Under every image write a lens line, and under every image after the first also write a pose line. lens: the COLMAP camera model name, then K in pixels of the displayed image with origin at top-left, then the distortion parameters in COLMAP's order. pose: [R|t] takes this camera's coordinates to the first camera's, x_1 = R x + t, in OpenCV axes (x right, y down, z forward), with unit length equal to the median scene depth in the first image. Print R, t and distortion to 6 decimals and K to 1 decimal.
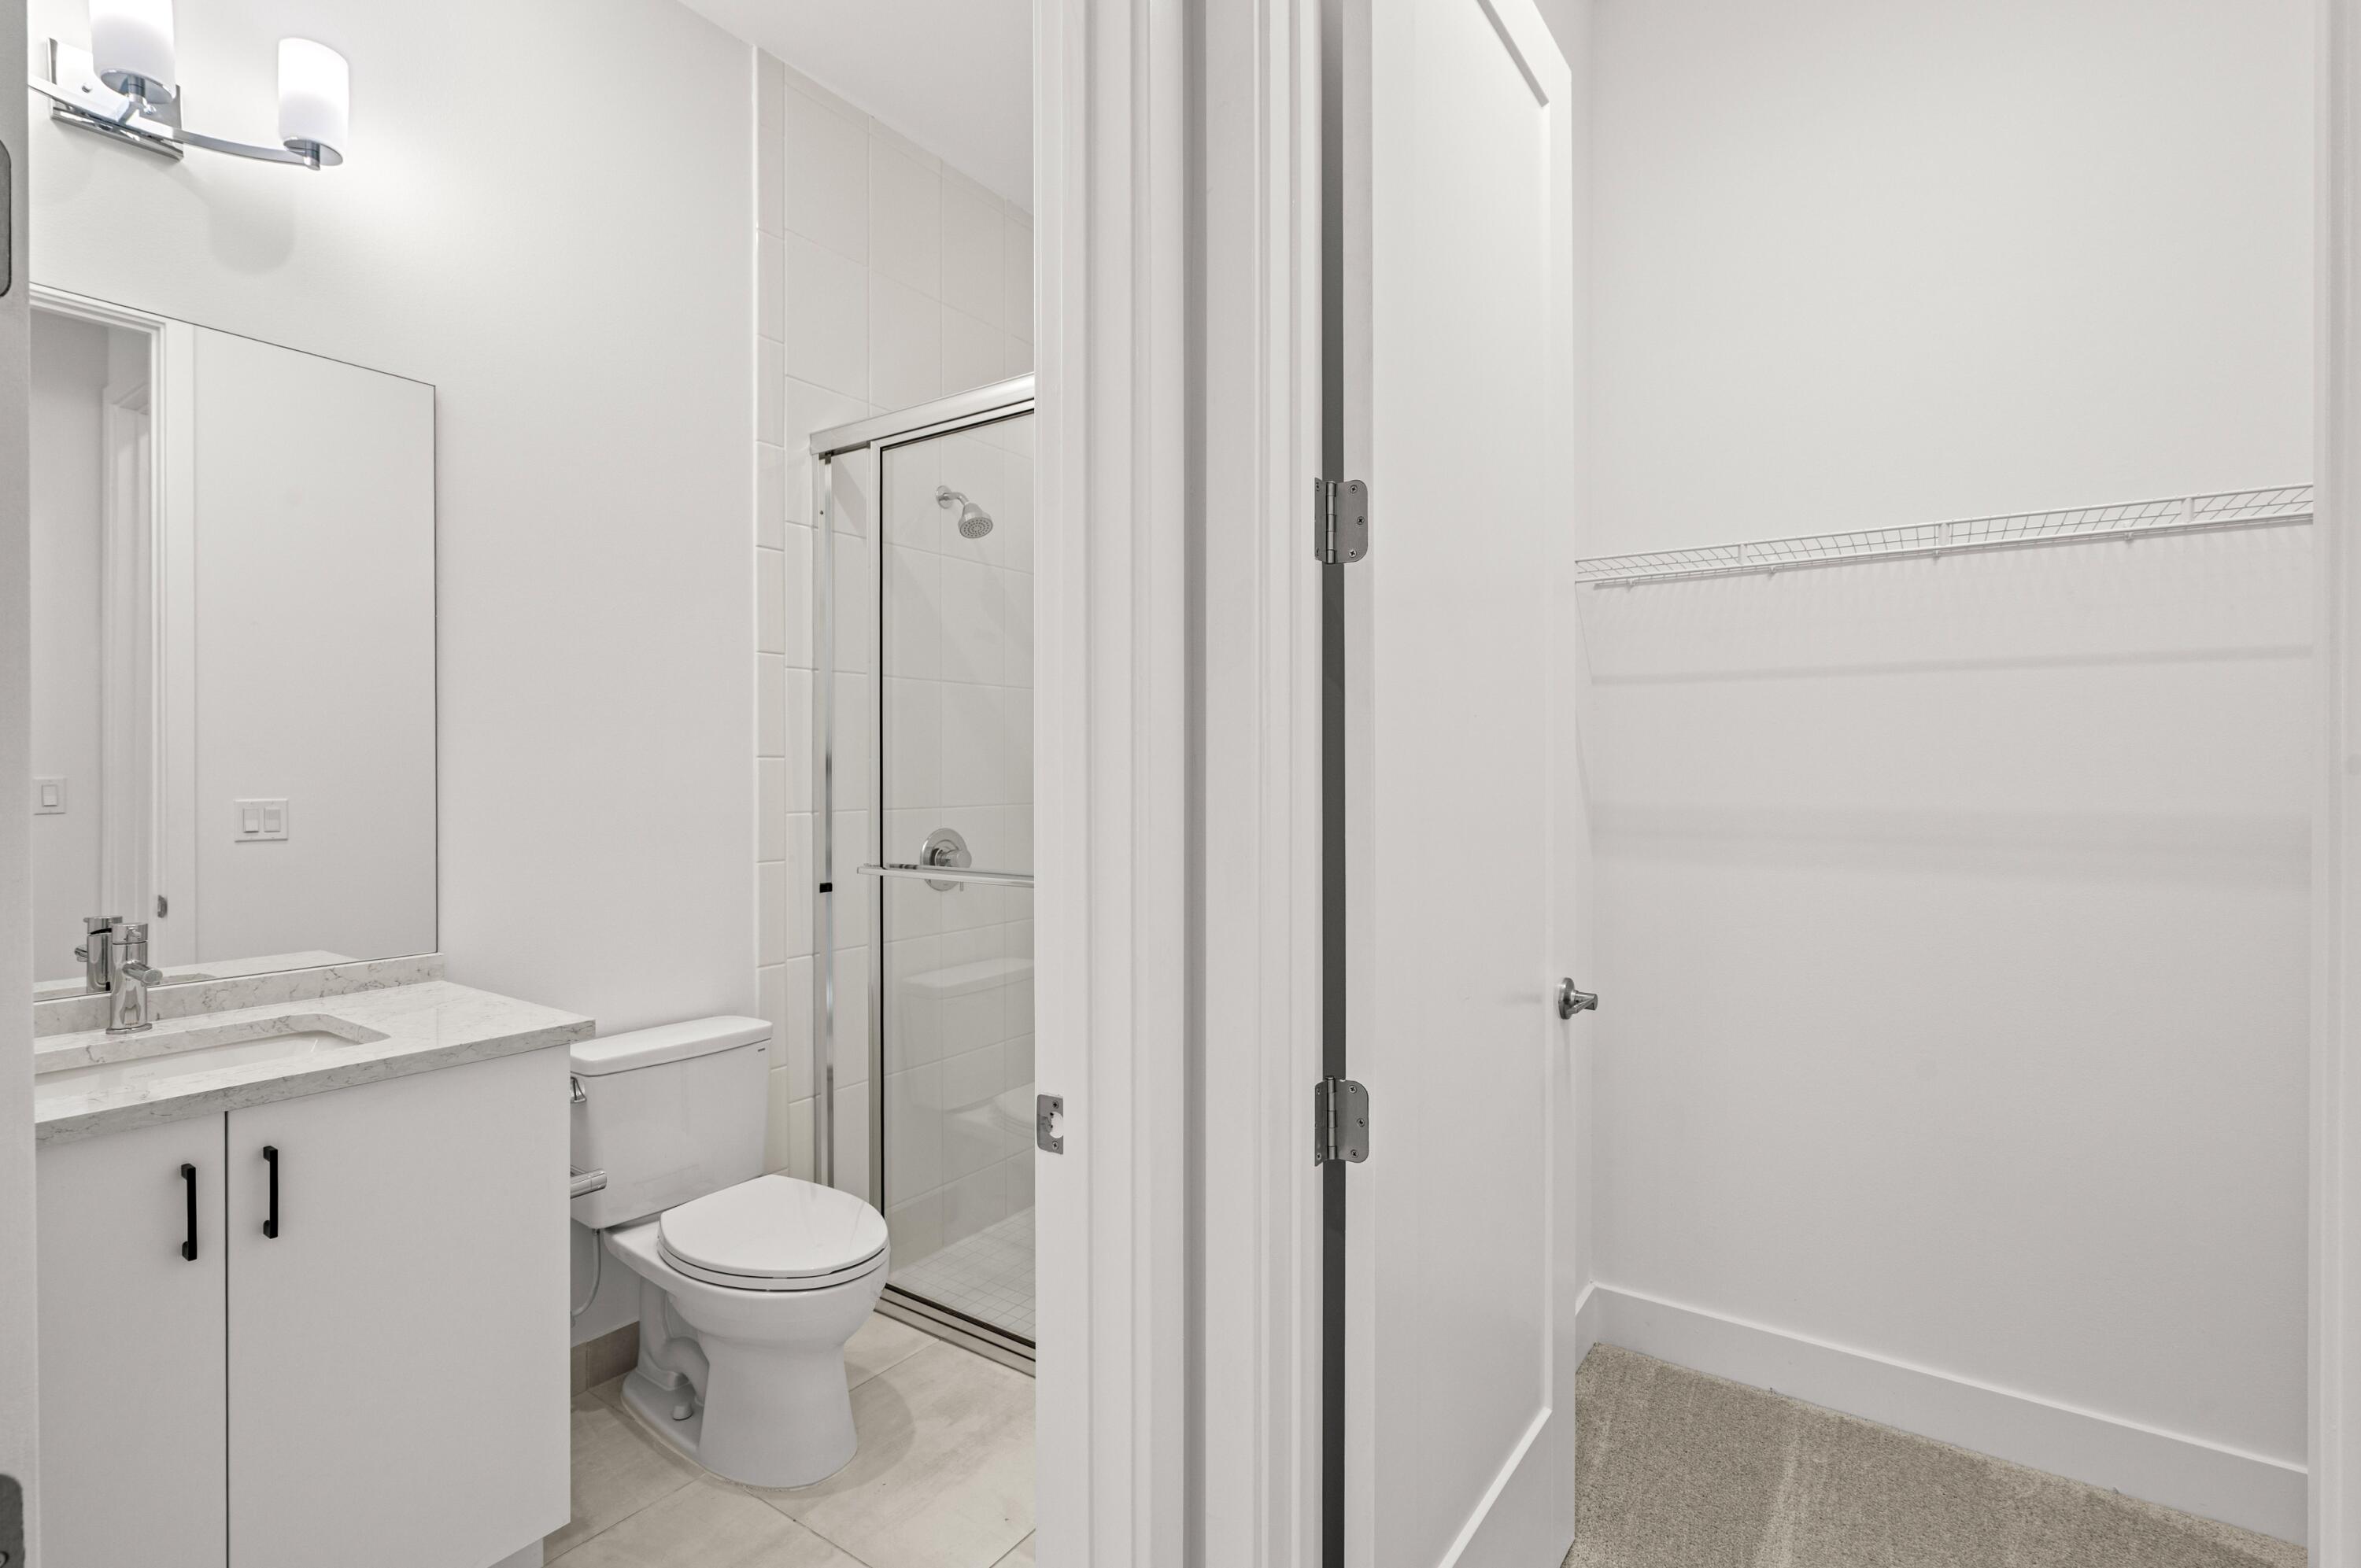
lens RADIAL K [[1076.9, 0, 1185.1], [0, 1076.9, 775.2], [0, 0, 1]] dist [-0.005049, 0.001138]
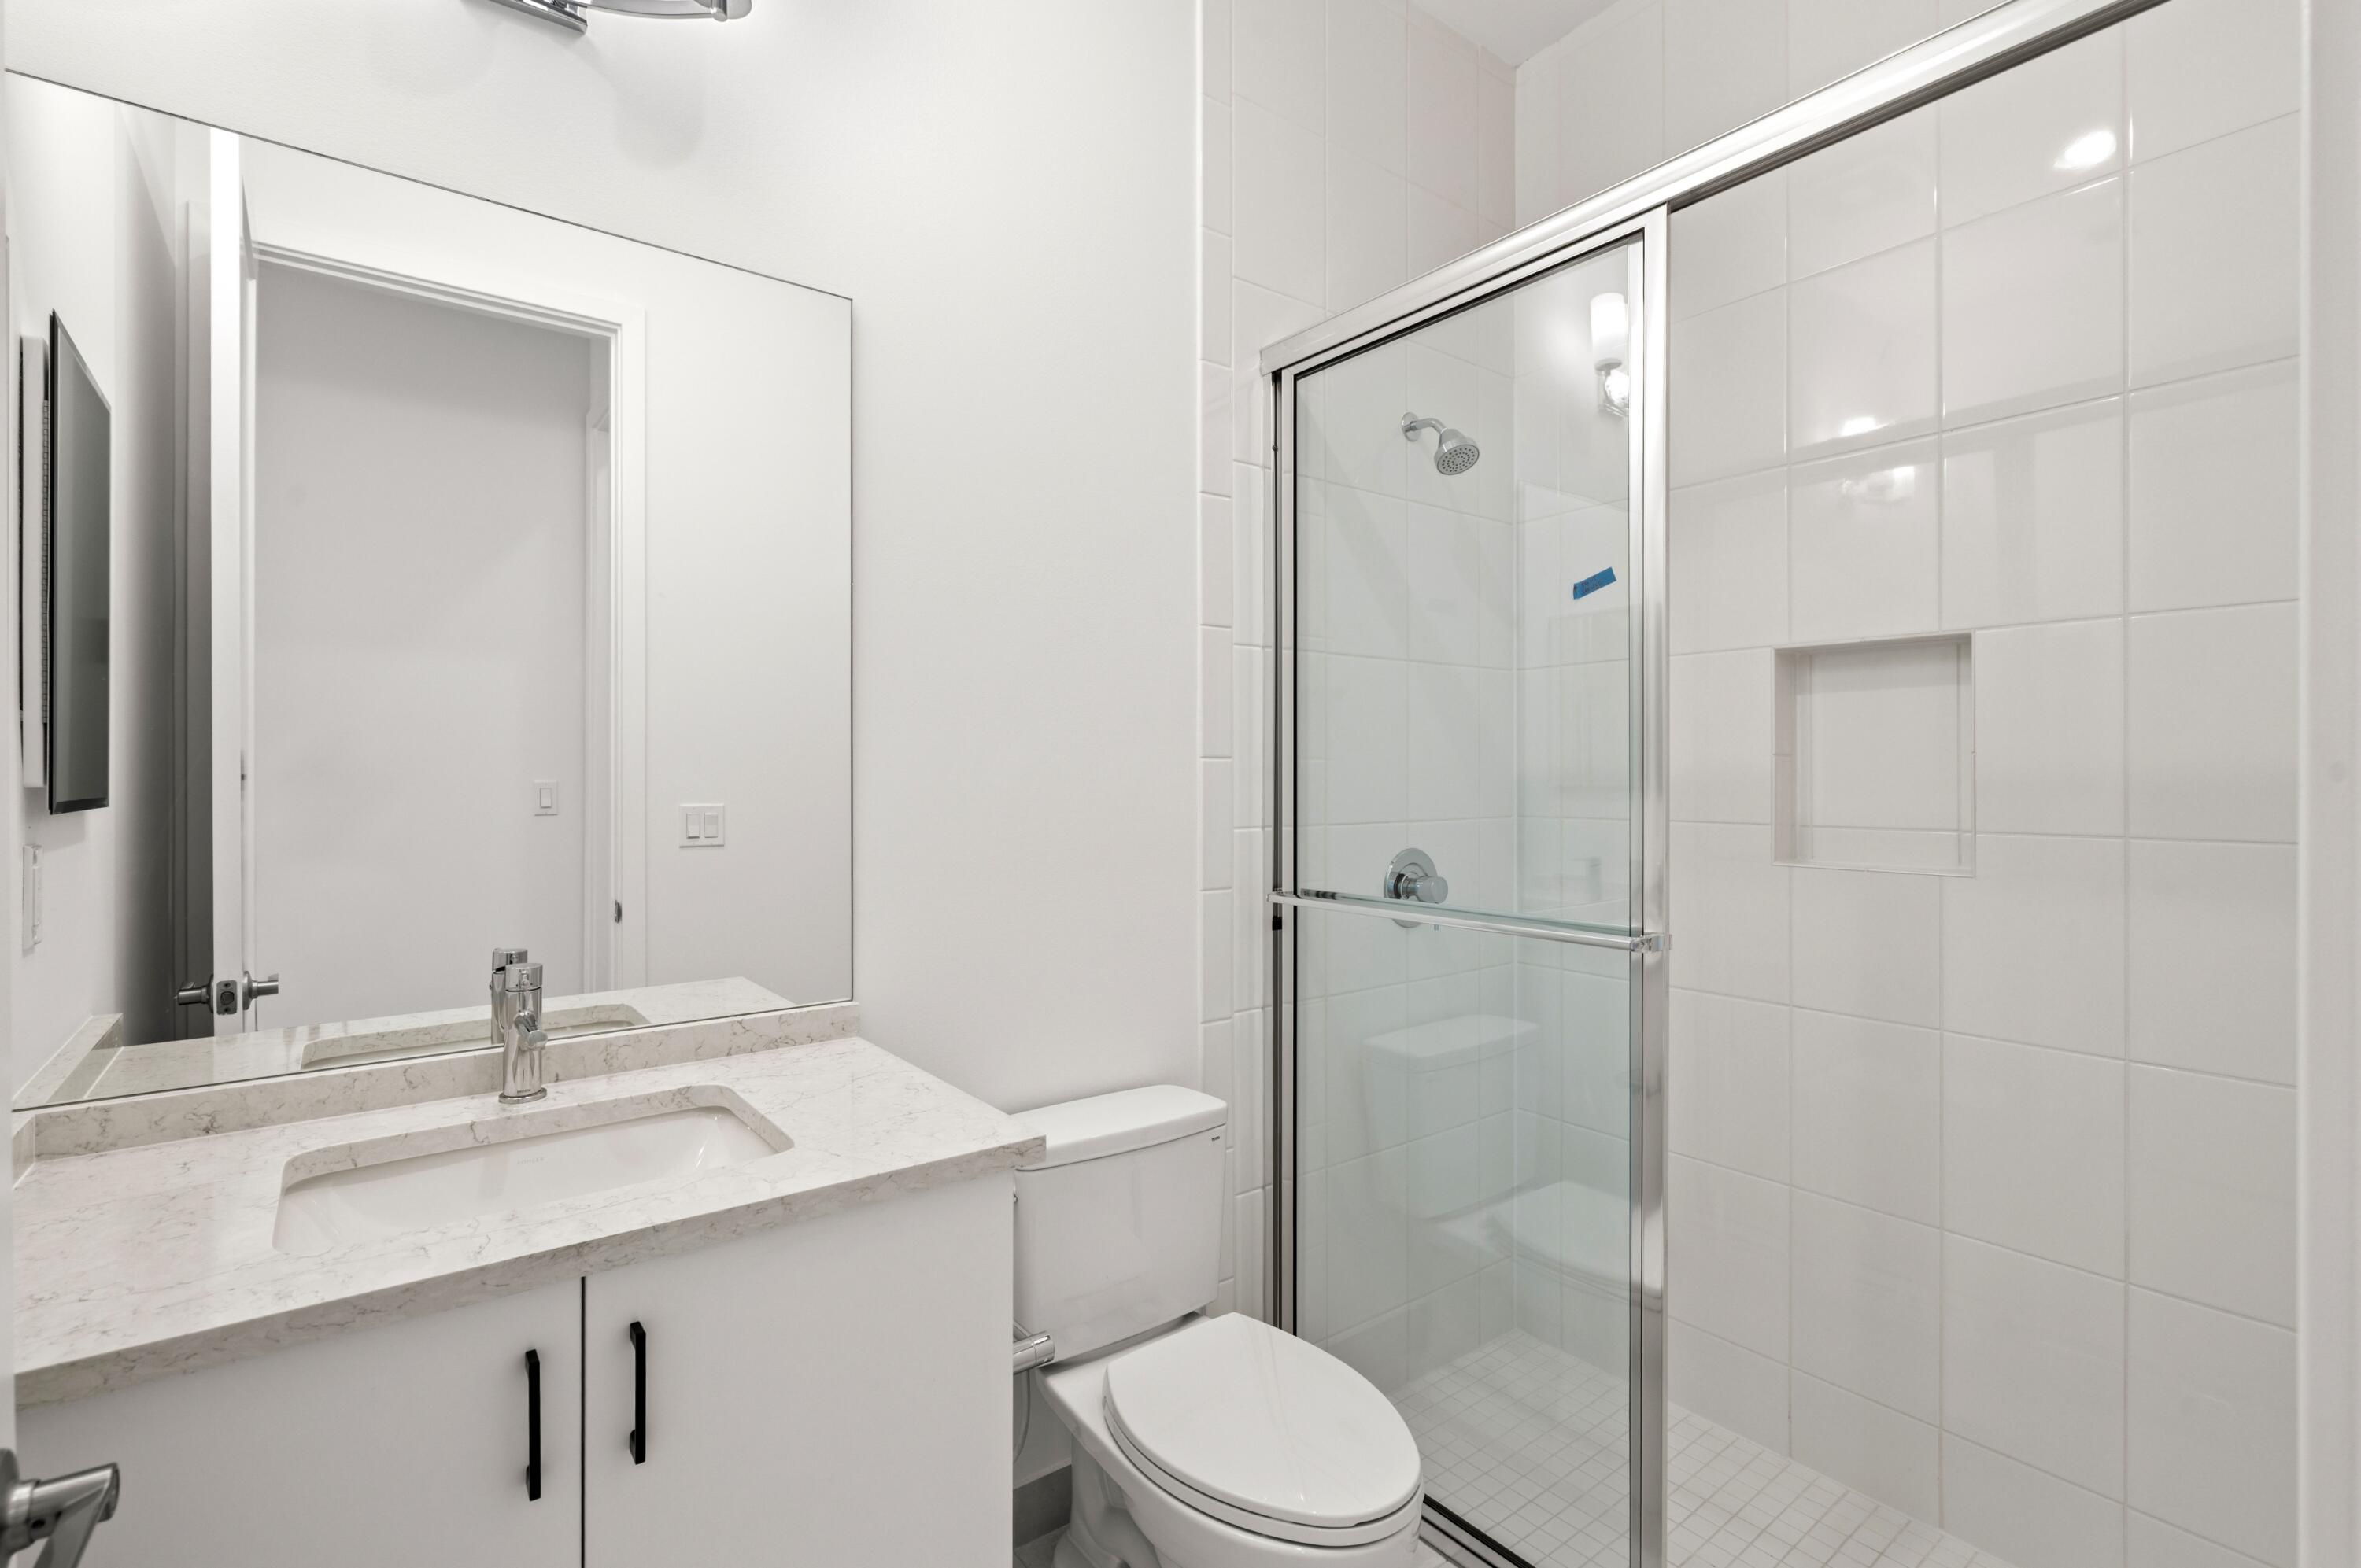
lens RADIAL K [[1076.9, 0, 1182.8], [0, 1076.9, 775.2], [0, 0, 1]] dist [-0.005049, 0.001138]
pose [[0.950363, 0.000185, -0.311142, -0.221797], [-0.001305, 0.999993, -0.003391, -0.002080], [0.311140, 0.003629, 0.950357, 0.327481]]
